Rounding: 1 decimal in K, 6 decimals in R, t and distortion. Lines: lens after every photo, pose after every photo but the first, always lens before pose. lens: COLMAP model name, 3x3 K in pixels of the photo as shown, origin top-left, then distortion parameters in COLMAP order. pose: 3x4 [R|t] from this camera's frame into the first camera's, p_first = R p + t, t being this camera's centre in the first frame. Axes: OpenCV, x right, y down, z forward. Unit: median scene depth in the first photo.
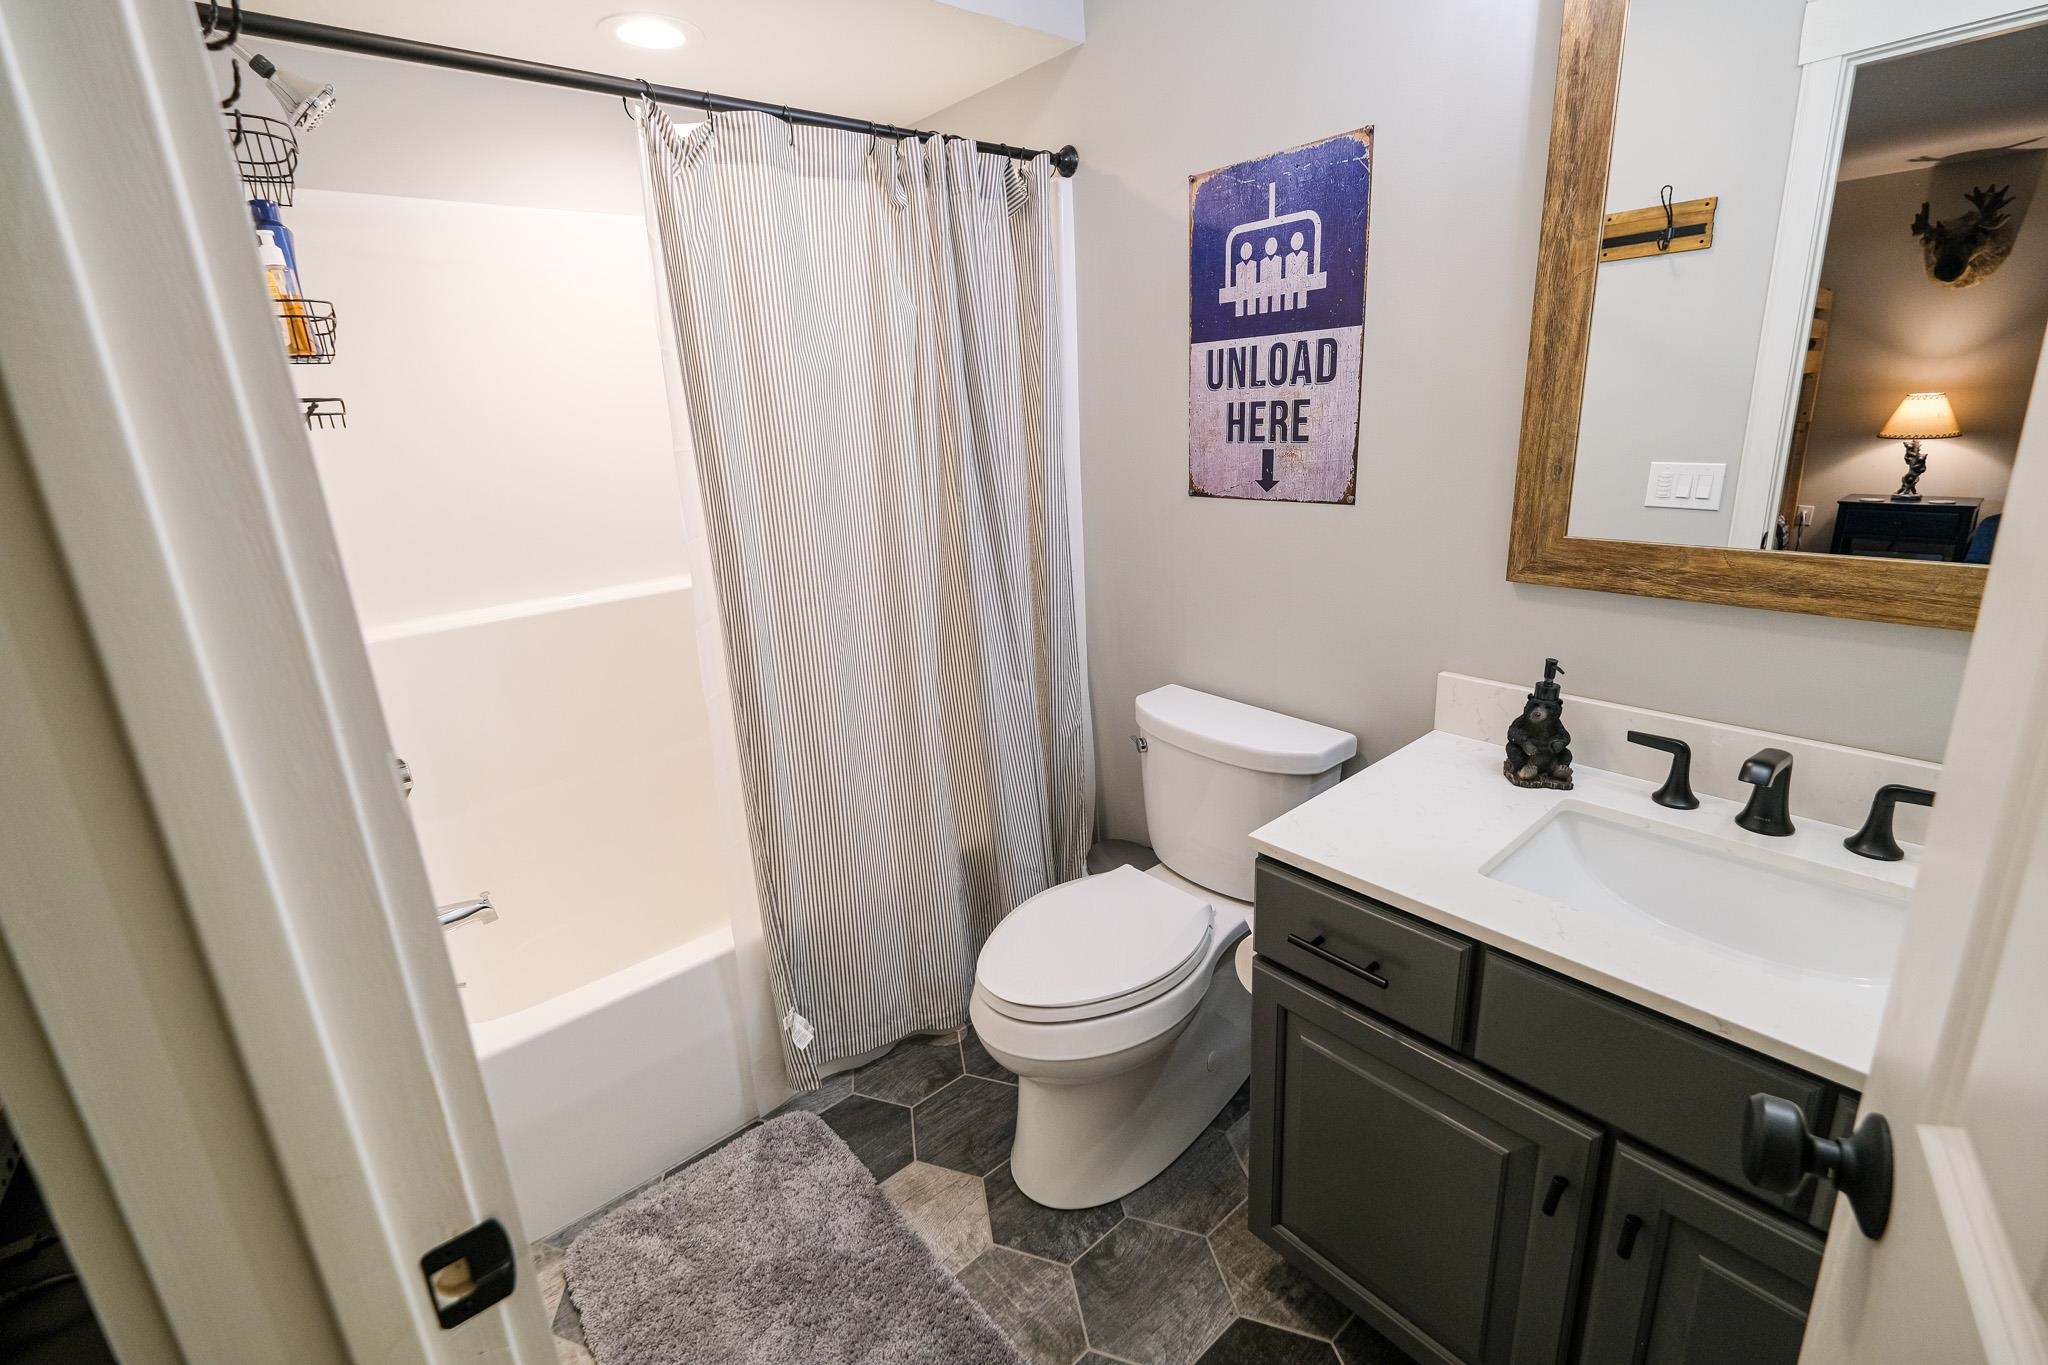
lens RADIAL K [[905.5, 0, 1027.7], [0, 905.5, 644.8], [0, 0, 1]] dist [0.013643, -0.002310]
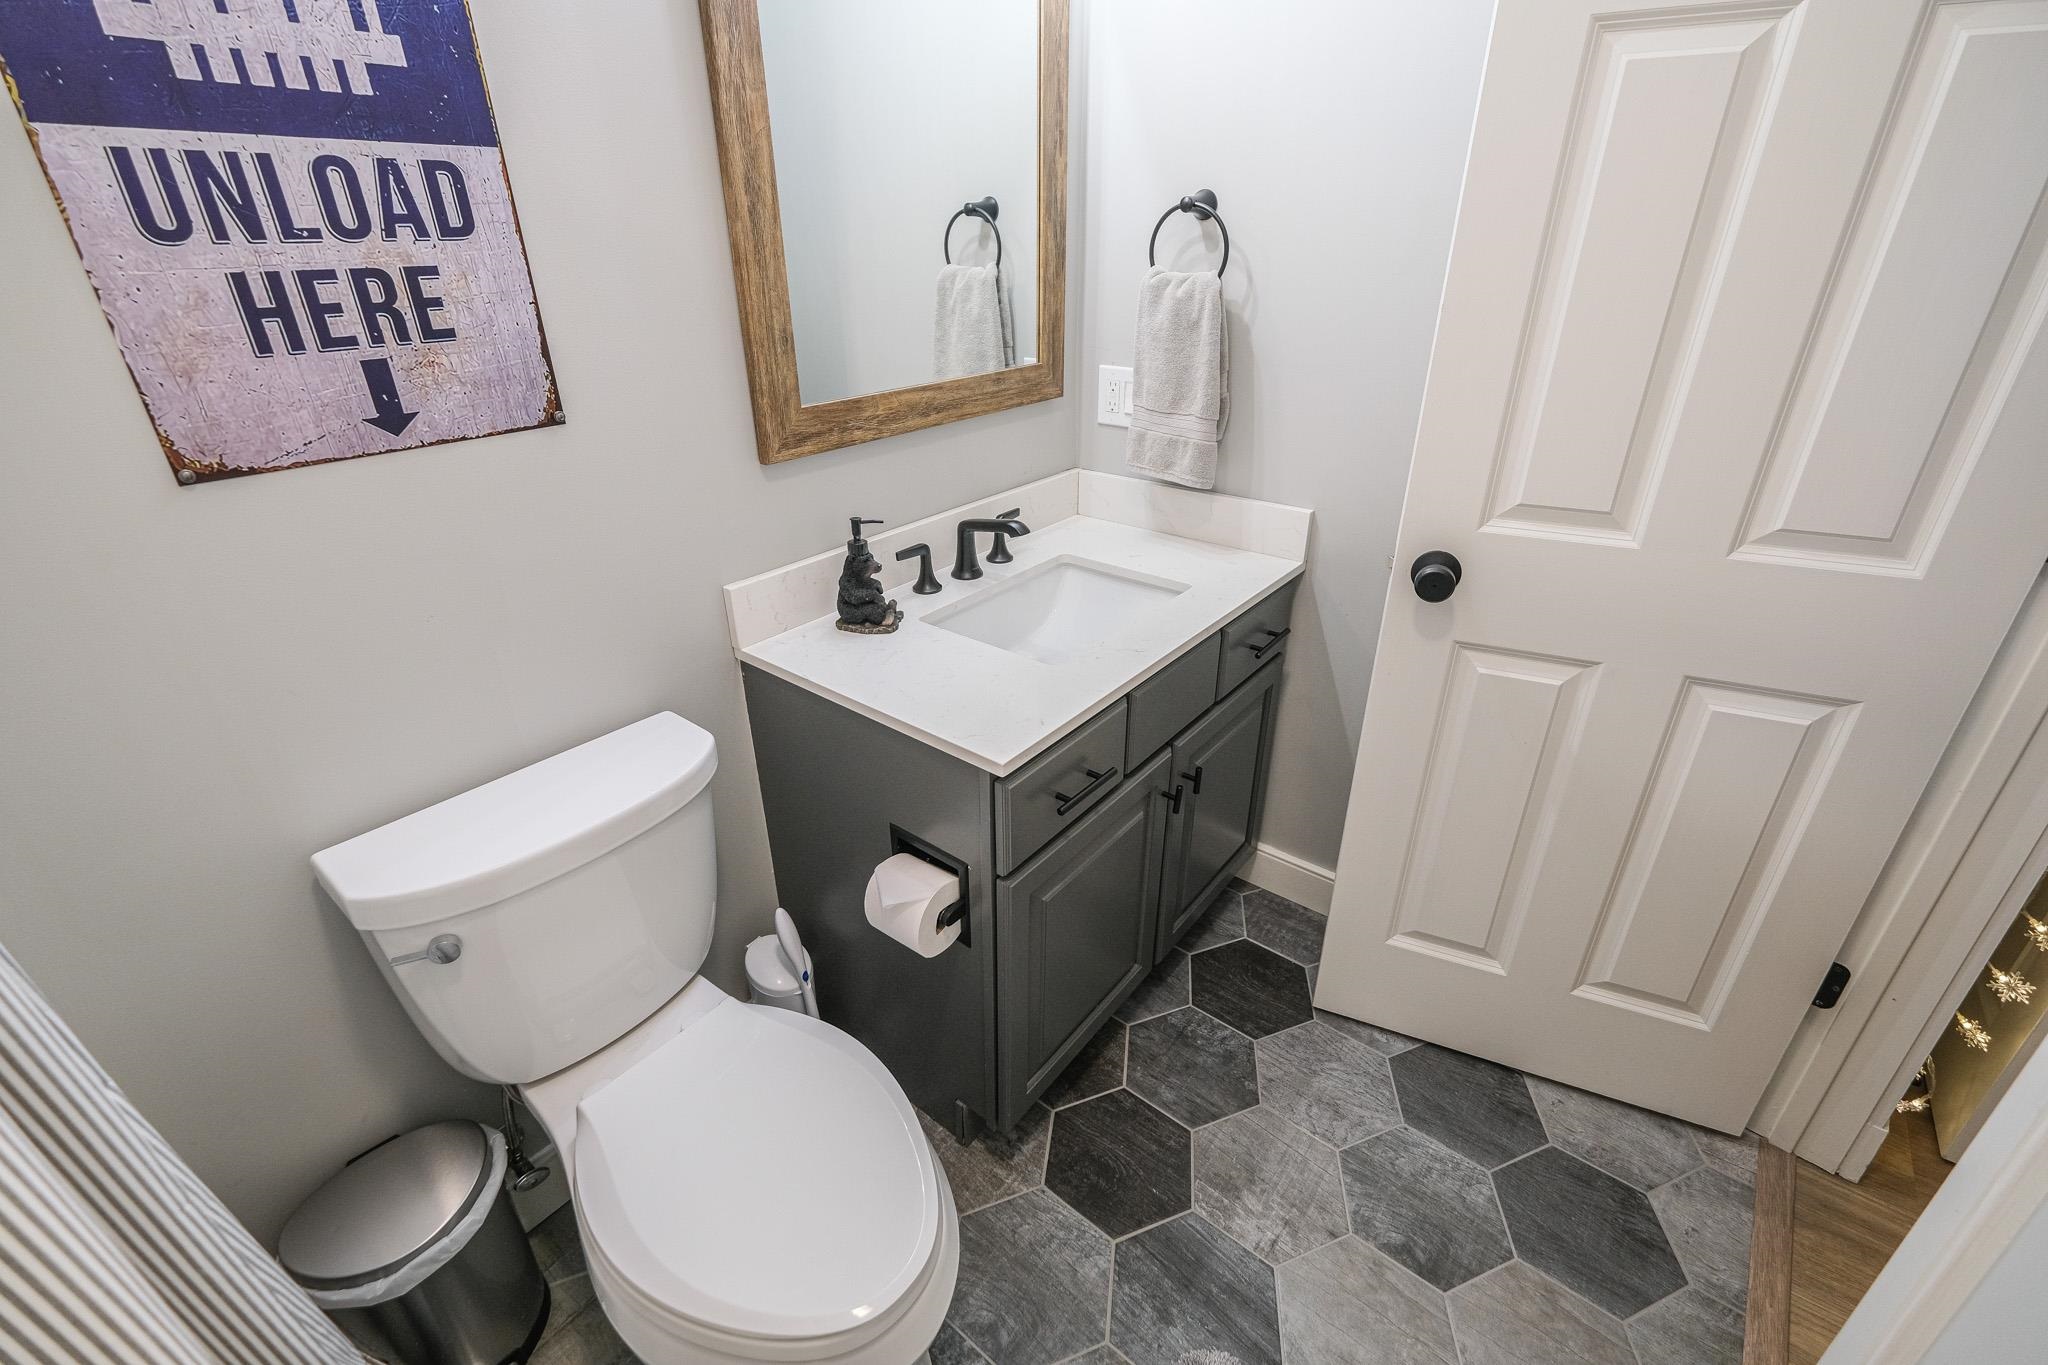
lens RADIAL K [[905.5, 0, 1027.7], [0, 905.5, 644.8], [0, 0, 1]] dist [0.013643, -0.002310]
pose [[-0.183298, -0.371143, 0.910305, -0.409748], [0.268041, 0.872039, 0.409514, -0.196335], [-0.945810, 0.319062, -0.060362, 0.754770]]
